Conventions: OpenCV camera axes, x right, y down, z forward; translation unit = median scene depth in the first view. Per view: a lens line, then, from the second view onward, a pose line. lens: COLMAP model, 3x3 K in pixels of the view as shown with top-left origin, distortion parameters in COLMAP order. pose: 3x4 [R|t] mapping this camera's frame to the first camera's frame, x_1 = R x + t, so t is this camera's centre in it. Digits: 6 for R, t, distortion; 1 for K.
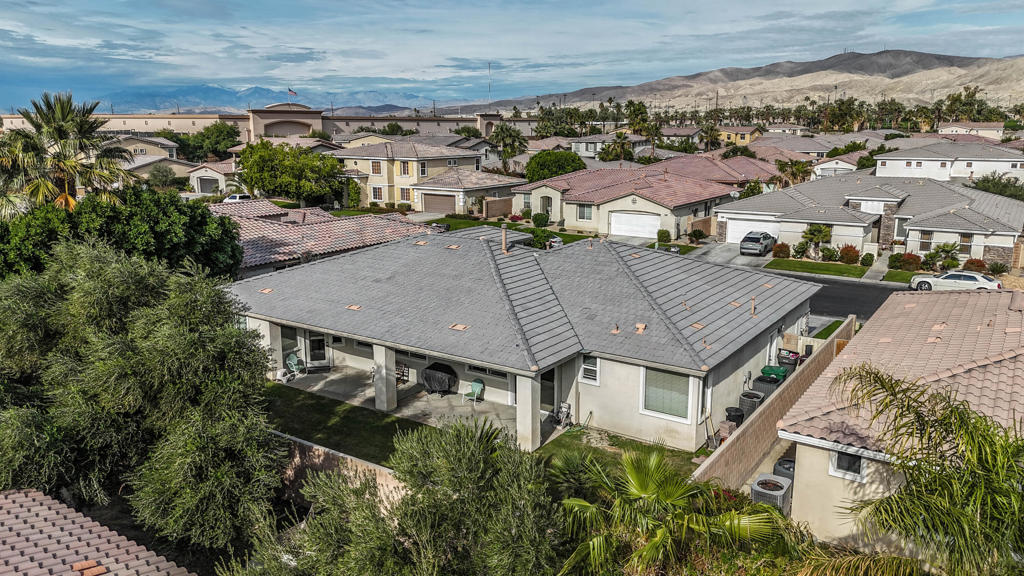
lens RADIAL K [[761.1, 0, 514.1], [0, 761.1, 292.2], [0, 0, 1]] dist [0.076560, -0.072699]
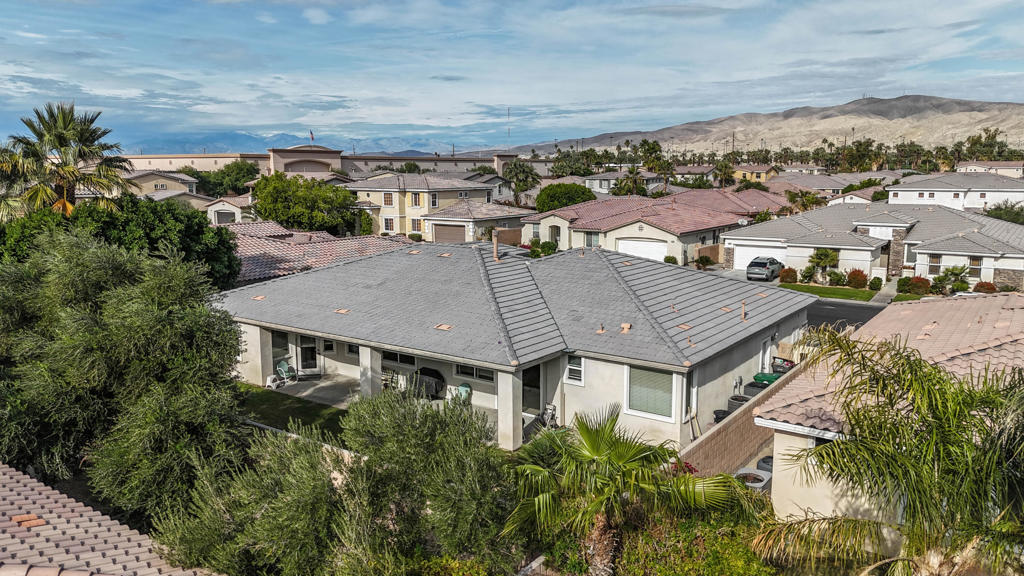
lens RADIAL K [[761.1, 0, 514.2], [0, 761.1, 292.6], [0, 0, 1]] dist [0.076560, -0.072699]
pose [[0.999644, 0.002709, -0.026550, 0.022543], [-0.004203, 0.998402, -0.056353, 0.027602], [0.026355, 0.056445, 0.998058, 0.002689]]
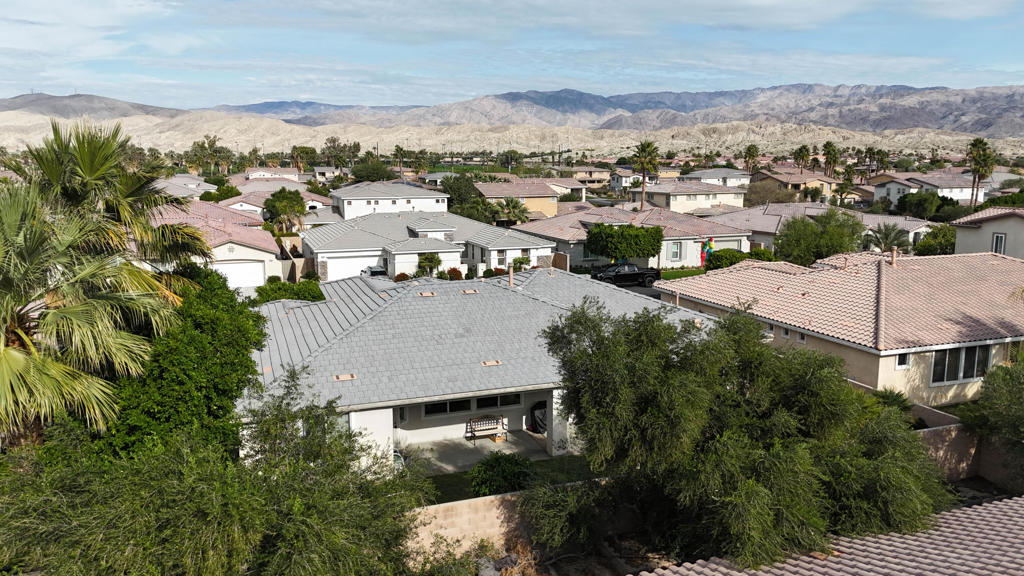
lens RADIAL K [[761.1, 0, 517.2], [0, 761.1, 296.0], [0, 0, 1]] dist [0.076560, -0.072699]
pose [[0.577053, -0.137765, 0.805004, -0.500219], [0.178662, 0.983090, 0.040172, -0.049593], [-0.796925, 0.120642, 0.591908, 0.226087]]
